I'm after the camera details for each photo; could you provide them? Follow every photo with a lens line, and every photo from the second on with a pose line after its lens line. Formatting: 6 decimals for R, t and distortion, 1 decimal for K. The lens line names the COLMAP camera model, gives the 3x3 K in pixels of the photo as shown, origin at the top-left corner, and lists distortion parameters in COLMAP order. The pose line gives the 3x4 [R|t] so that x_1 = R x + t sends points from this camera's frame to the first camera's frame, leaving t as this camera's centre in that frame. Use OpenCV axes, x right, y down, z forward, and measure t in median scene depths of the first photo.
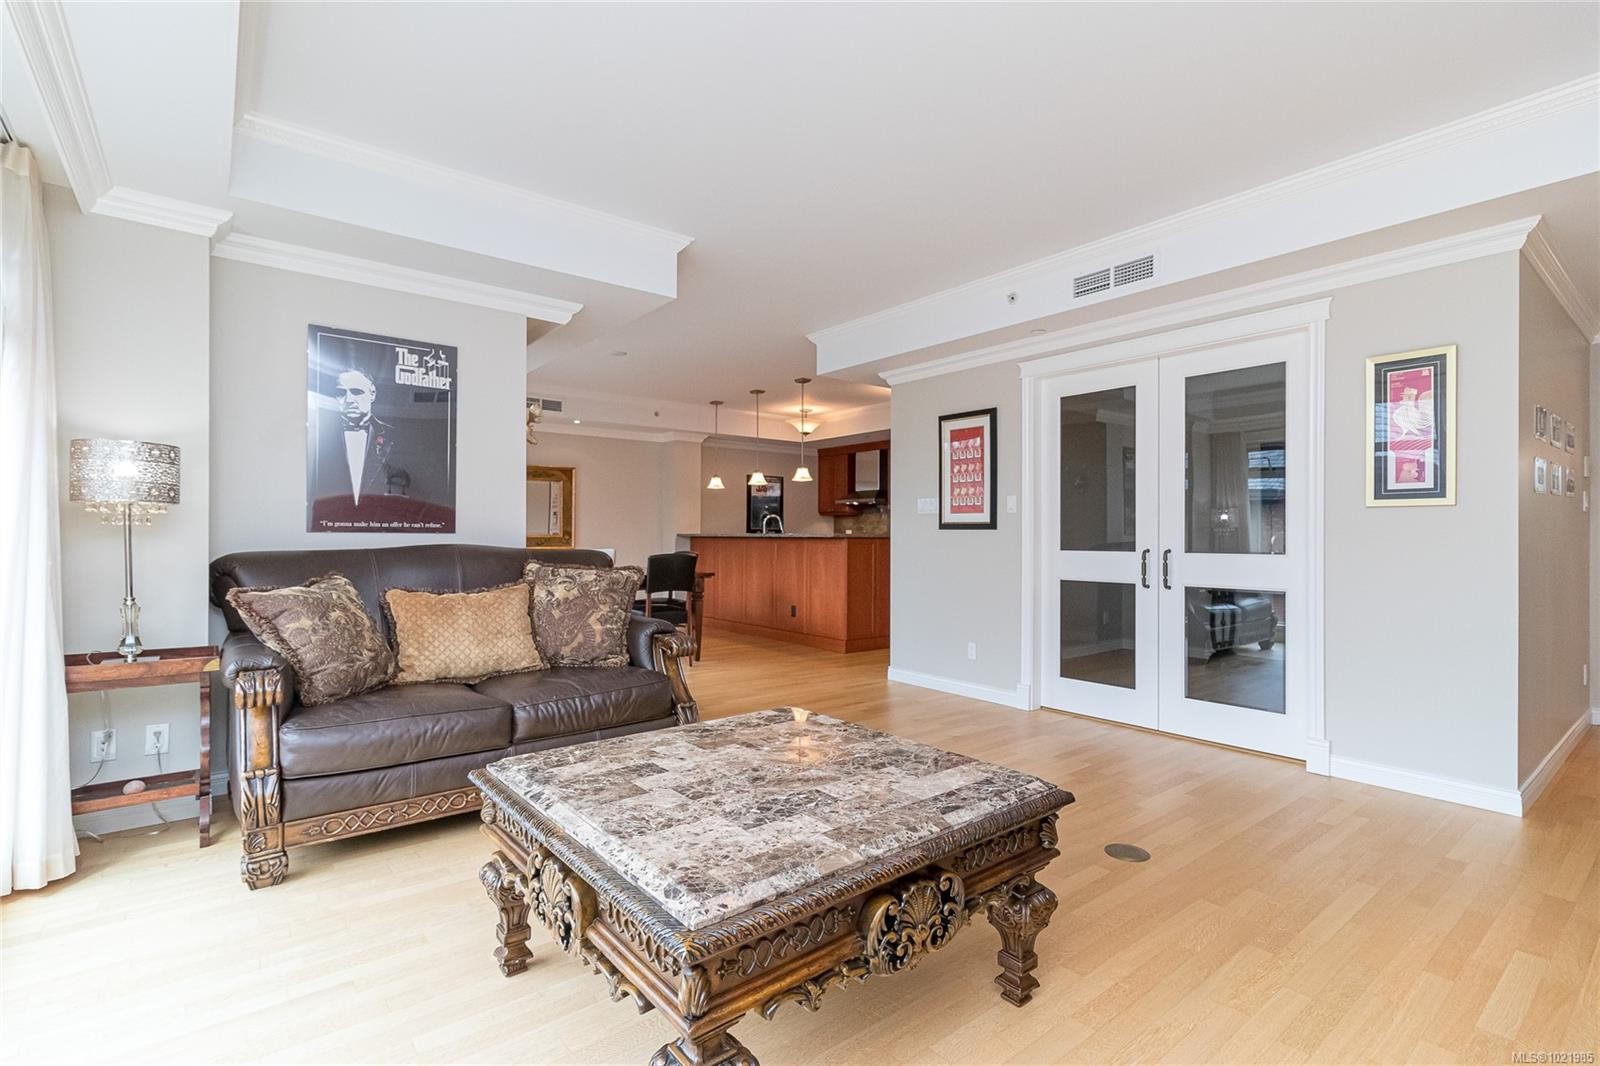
lens RADIAL K [[744.7, 0, 802.4], [0, 744.7, 523.1], [0, 0, 1]] dist [0.002564, 0.000043]
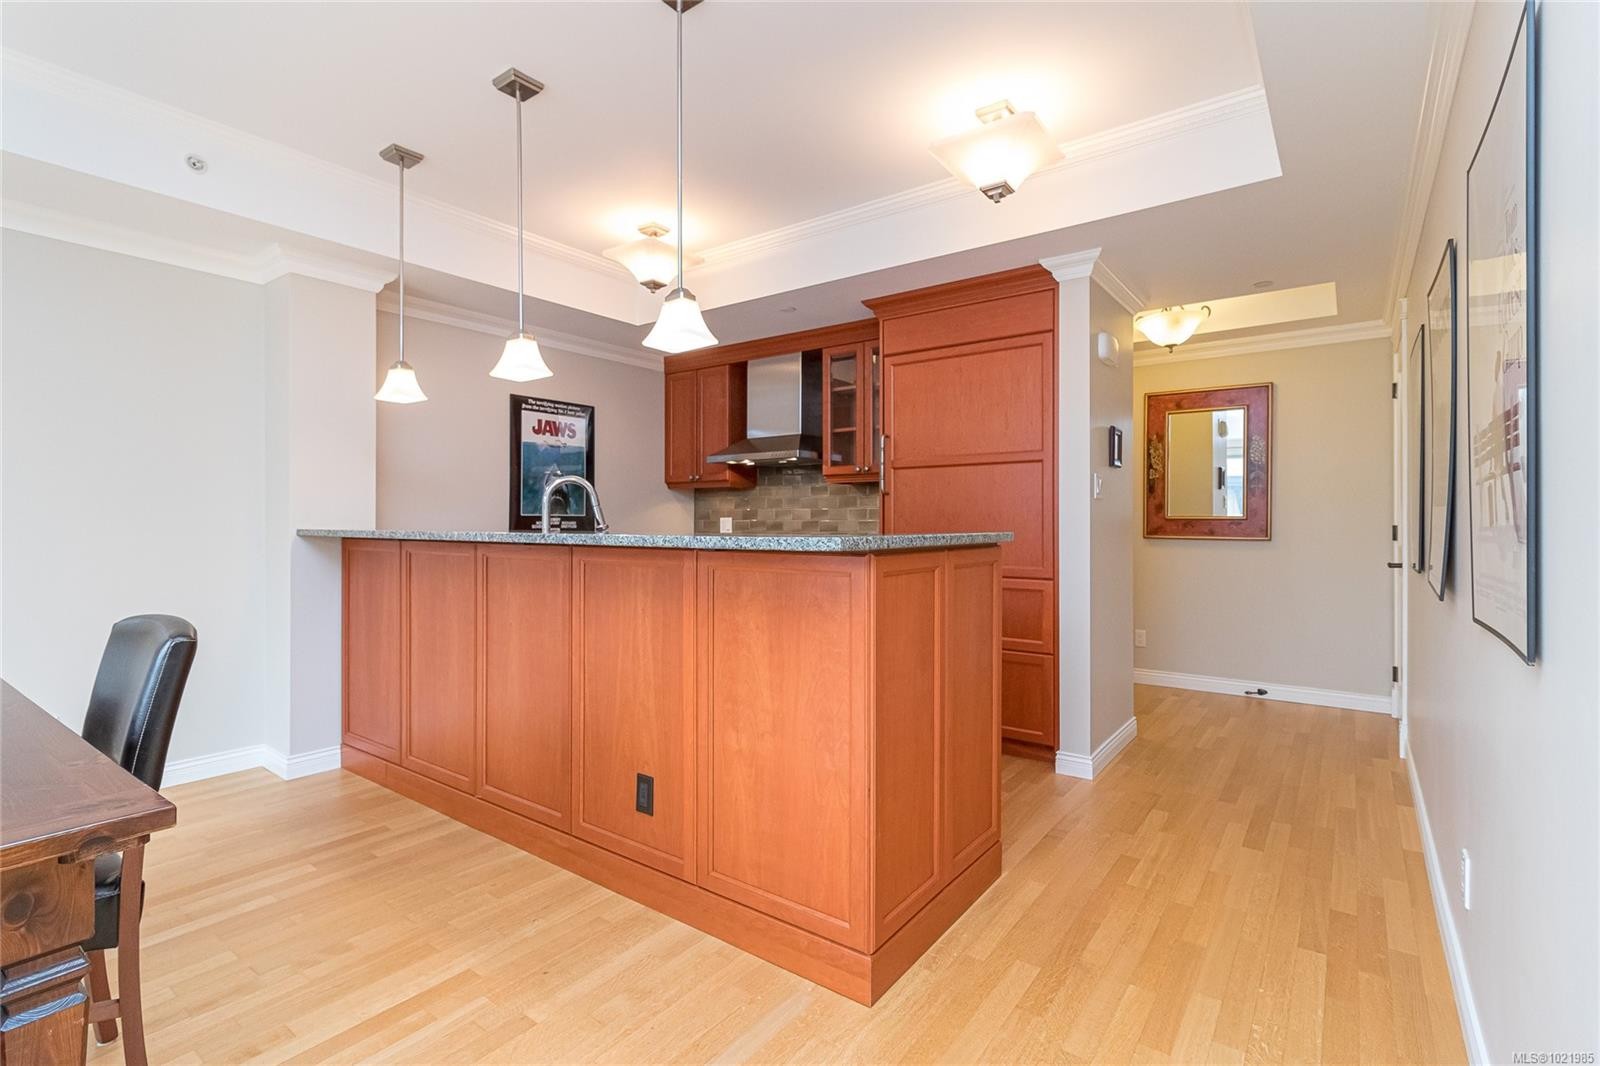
lens RADIAL K [[744.7, 0, 802.4], [0, 744.7, 523.1], [0, 0, 1]] dist [0.002564, 0.000043]
pose [[0.966325, -0.004402, 0.257286, -0.020327], [0.000012, 0.999854, 0.017060, 0.004691], [-0.257323, -0.016482, 0.966185, 0.523003]]
